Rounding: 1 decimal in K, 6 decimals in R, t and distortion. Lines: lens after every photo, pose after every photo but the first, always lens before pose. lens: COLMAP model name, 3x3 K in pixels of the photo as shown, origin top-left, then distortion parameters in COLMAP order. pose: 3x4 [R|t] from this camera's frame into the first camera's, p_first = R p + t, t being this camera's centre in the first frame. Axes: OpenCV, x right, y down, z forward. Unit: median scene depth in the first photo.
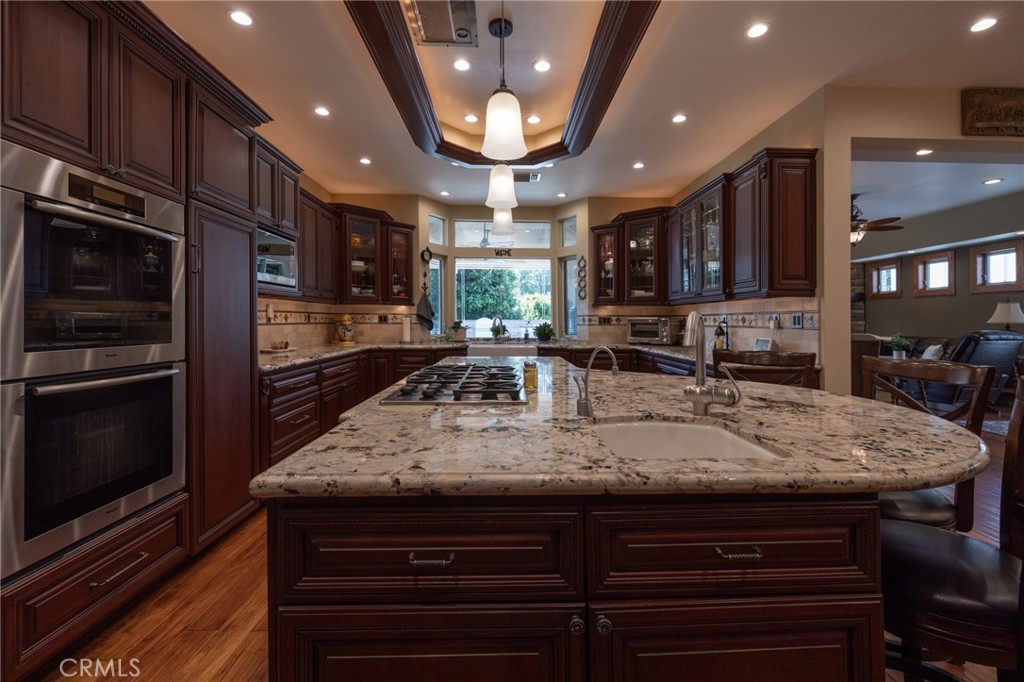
lens RADIAL K [[442.8, 0, 519.9], [0, 442.8, 315.6], [0, 0, 1]] dist [0.007380, -0.000594]
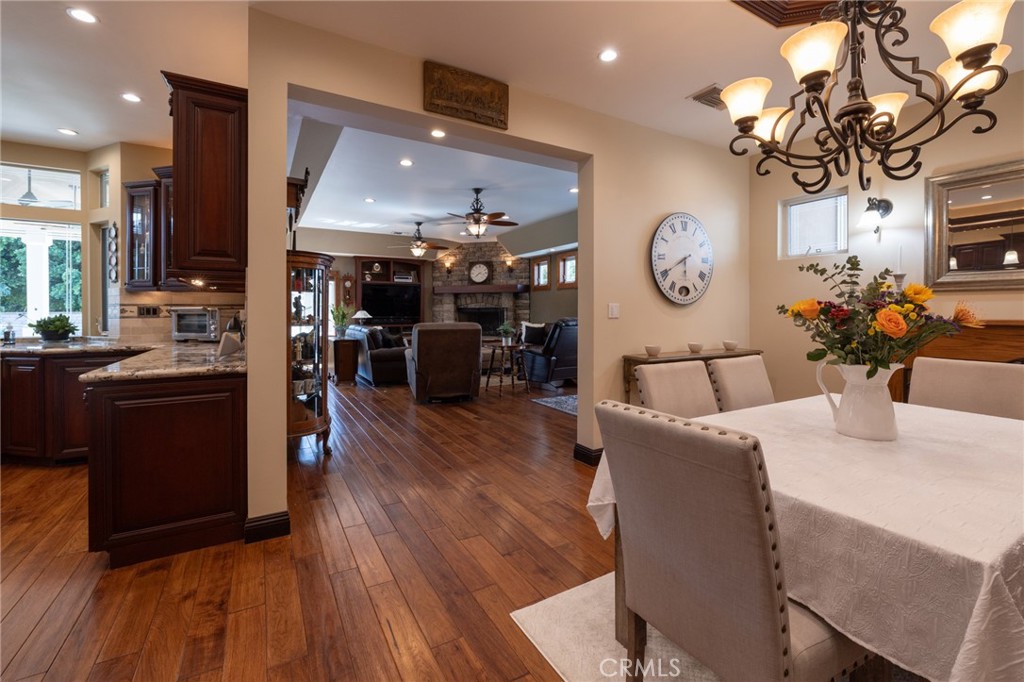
lens RADIAL K [[442.8, 0, 512.7], [0, 442.8, 313.1], [0, 0, 1]] dist [0.007380, -0.000594]
pose [[0.883255, -0.008524, 0.468815, 0.389199], [0.000521, 0.999852, 0.017197, 0.001581], [-0.468892, -0.014945, 0.883129, 0.048822]]
